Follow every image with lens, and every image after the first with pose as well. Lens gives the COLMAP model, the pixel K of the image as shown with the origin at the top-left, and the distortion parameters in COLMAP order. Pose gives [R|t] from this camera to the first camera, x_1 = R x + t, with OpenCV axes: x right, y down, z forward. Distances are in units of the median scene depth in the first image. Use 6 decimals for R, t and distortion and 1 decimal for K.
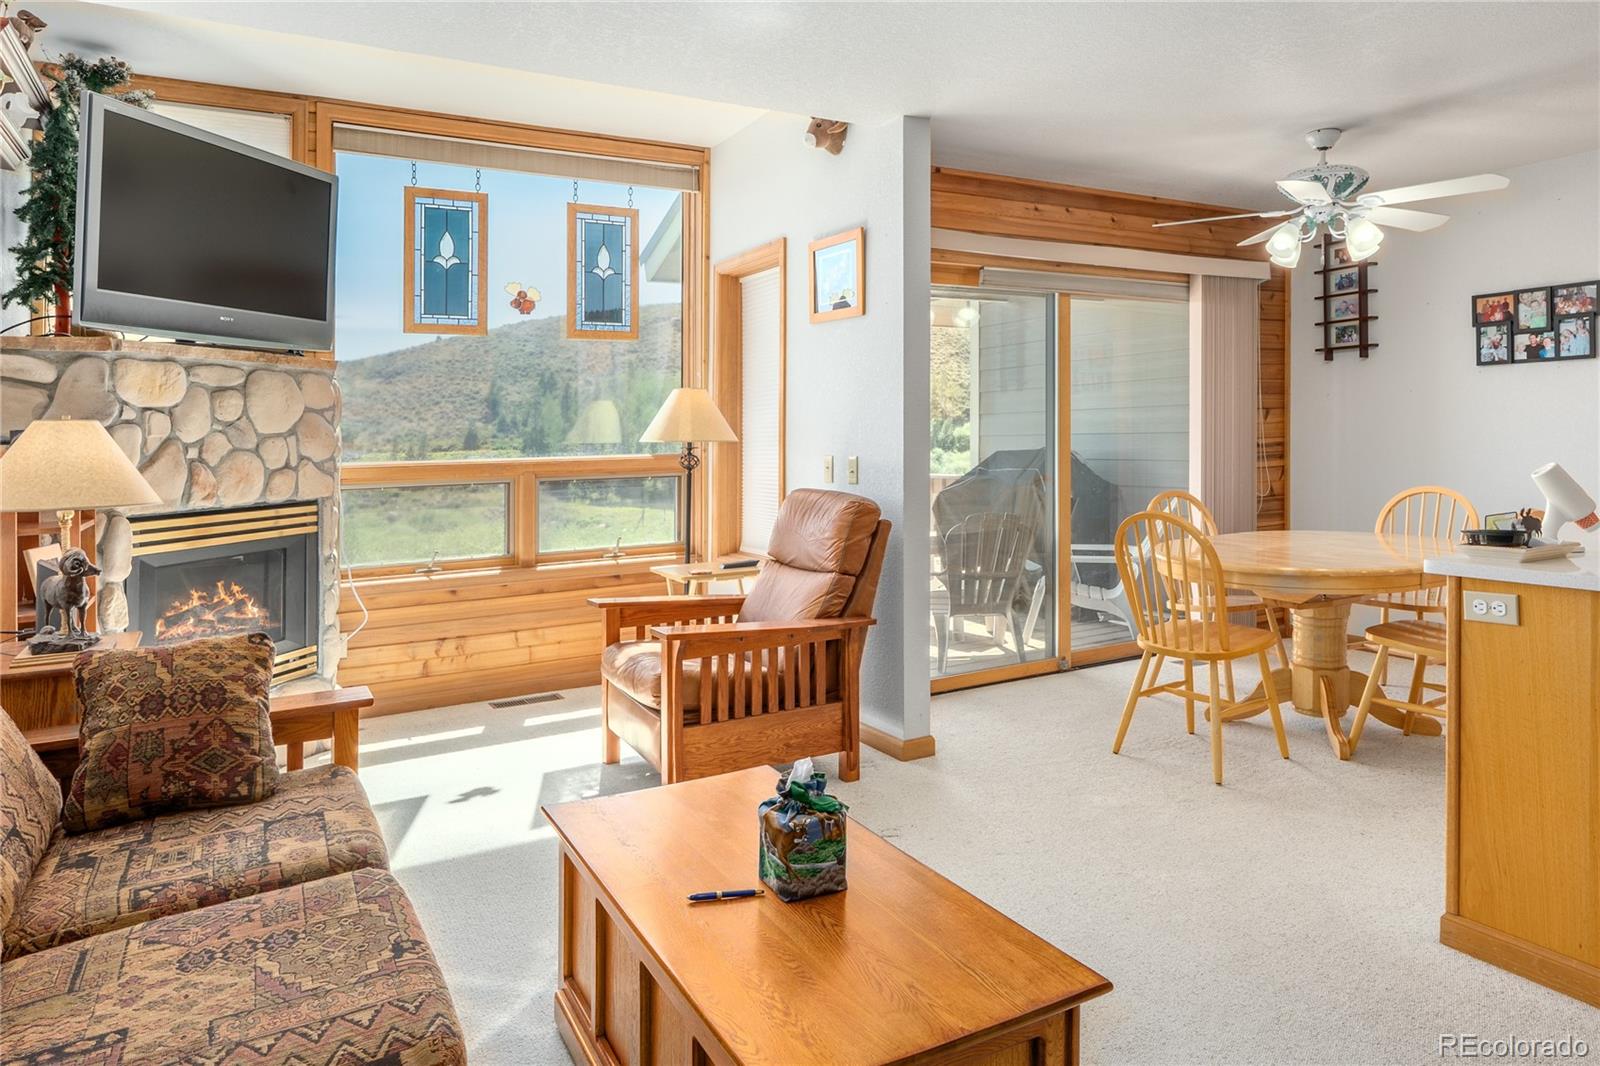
lens RADIAL K [[978.5, 0, 793.8], [0, 978.5, 432.5], [0, 0, 1]] dist [-0.002481, 0.001061]
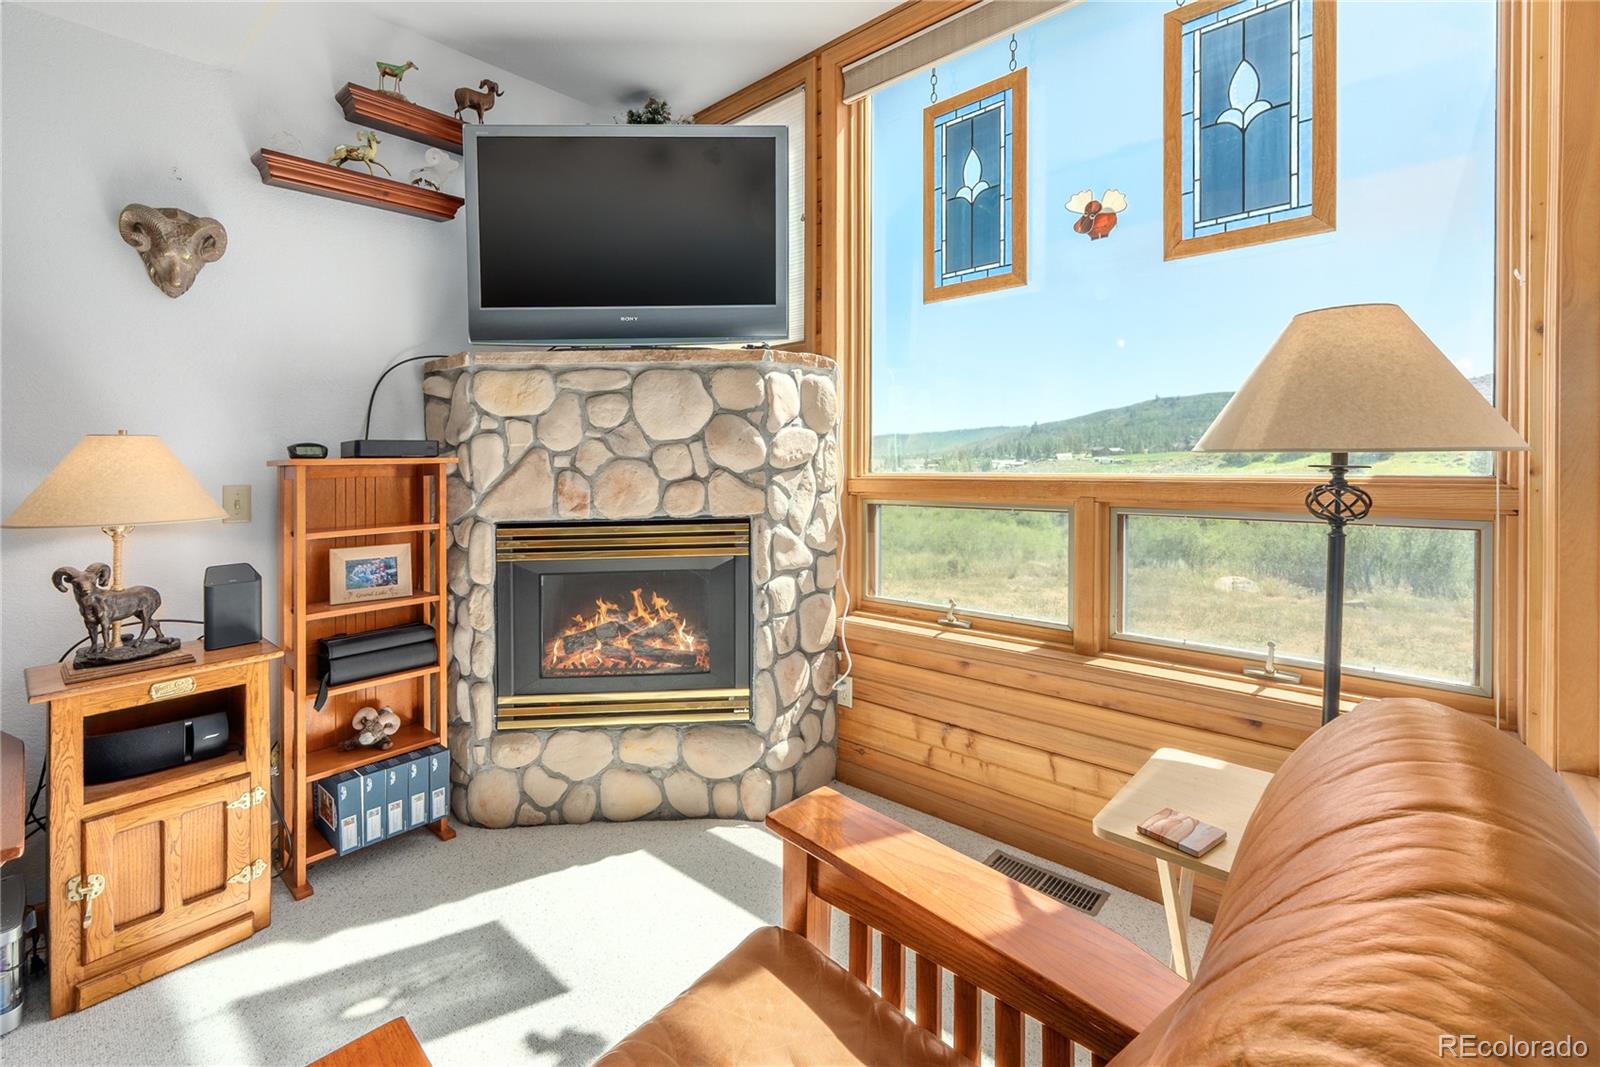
lens RADIAL K [[703.6, 0, 805.1], [0, 703.6, 452.3], [0, 0, 1]] dist [0.000906, -0.000108]
pose [[0.325443, 0.015931, -0.945427, 0.089729], [0.013909, 0.999669, 0.021633, -0.000099], [0.945459, -0.020191, 0.325114, 0.743798]]
